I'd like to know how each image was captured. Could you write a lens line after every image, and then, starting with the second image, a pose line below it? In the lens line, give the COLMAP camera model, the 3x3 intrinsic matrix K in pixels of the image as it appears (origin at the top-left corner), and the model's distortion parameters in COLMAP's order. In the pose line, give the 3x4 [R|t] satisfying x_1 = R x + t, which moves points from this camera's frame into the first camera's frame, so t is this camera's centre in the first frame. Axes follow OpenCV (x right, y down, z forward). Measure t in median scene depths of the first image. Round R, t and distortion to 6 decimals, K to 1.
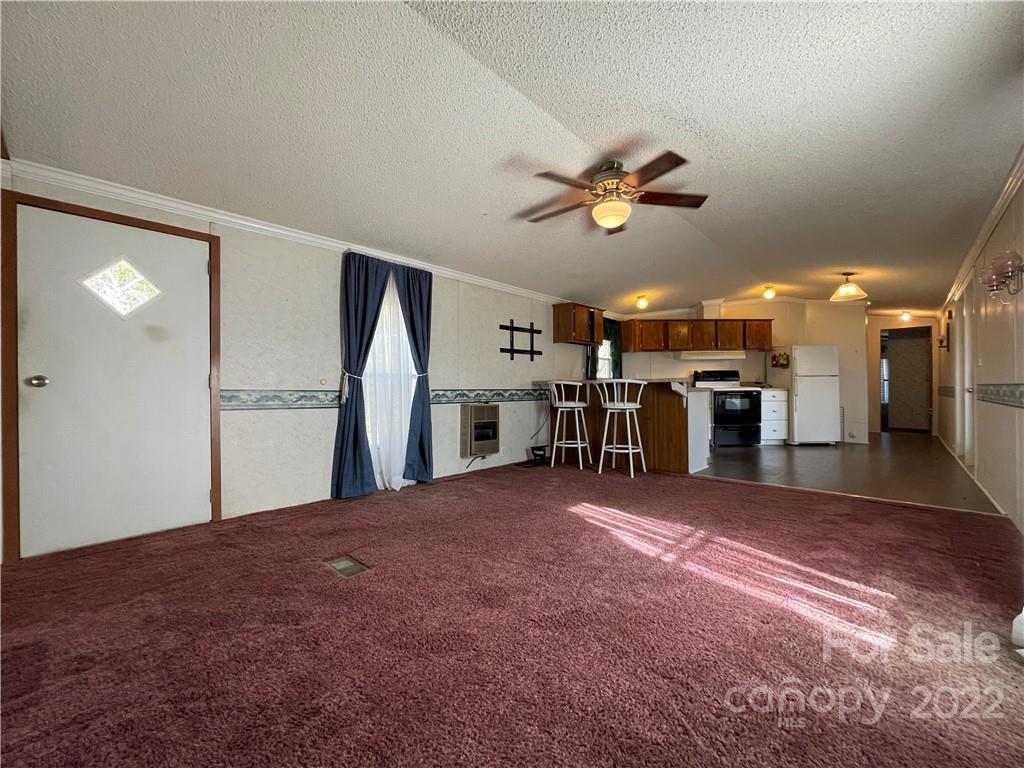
lens RADIAL K [[408.6, 0, 507.2], [0, 408.6, 382.4], [0, 0, 1]] dist [-0.006298, 0.000356]
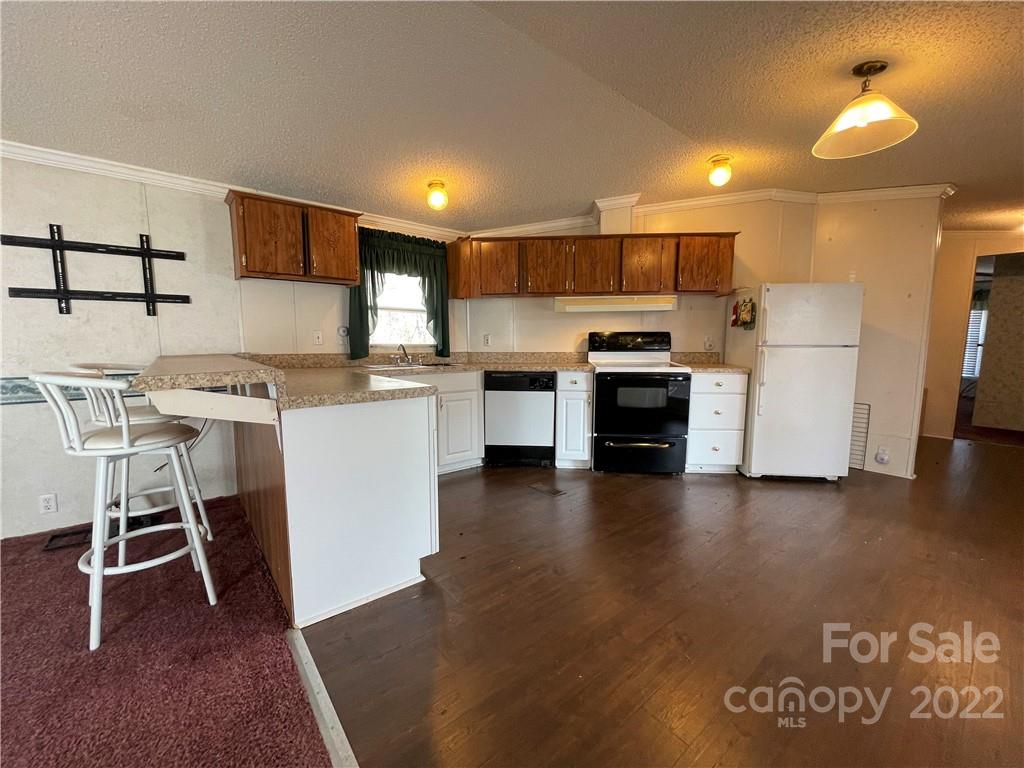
lens RADIAL K [[408.6, 0, 512.3], [0, 408.6, 383.7], [0, 0, 1]] dist [-0.006298, 0.000356]
pose [[0.993295, 0.018455, -0.114126, 0.457428], [-0.005120, 0.993230, 0.116050, -0.025136], [0.115495, -0.114688, 0.986665, 0.464925]]
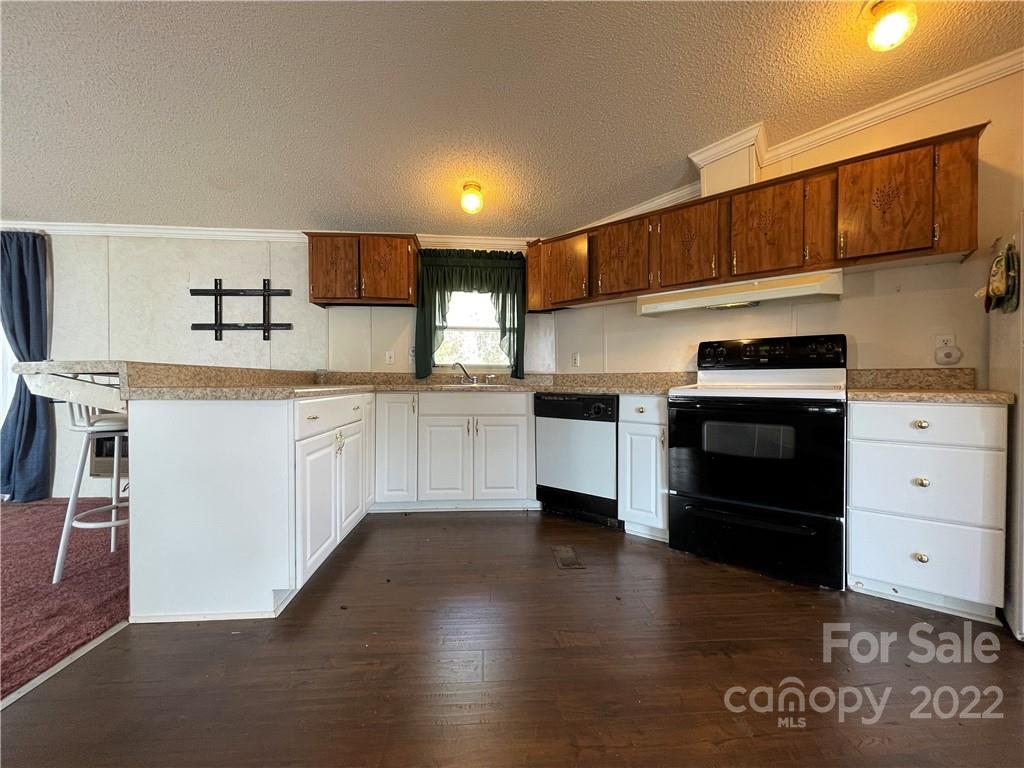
lens RADIAL K [[408.6, 0, 508.2], [0, 408.6, 382.8], [0, 0, 1]] dist [-0.006298, 0.000356]
pose [[0.750985, 0.008541, -0.660264, 0.631570], [0.001989, 0.999883, 0.015197, 0.003697], [0.660317, -0.012726, 0.750879, 0.643141]]
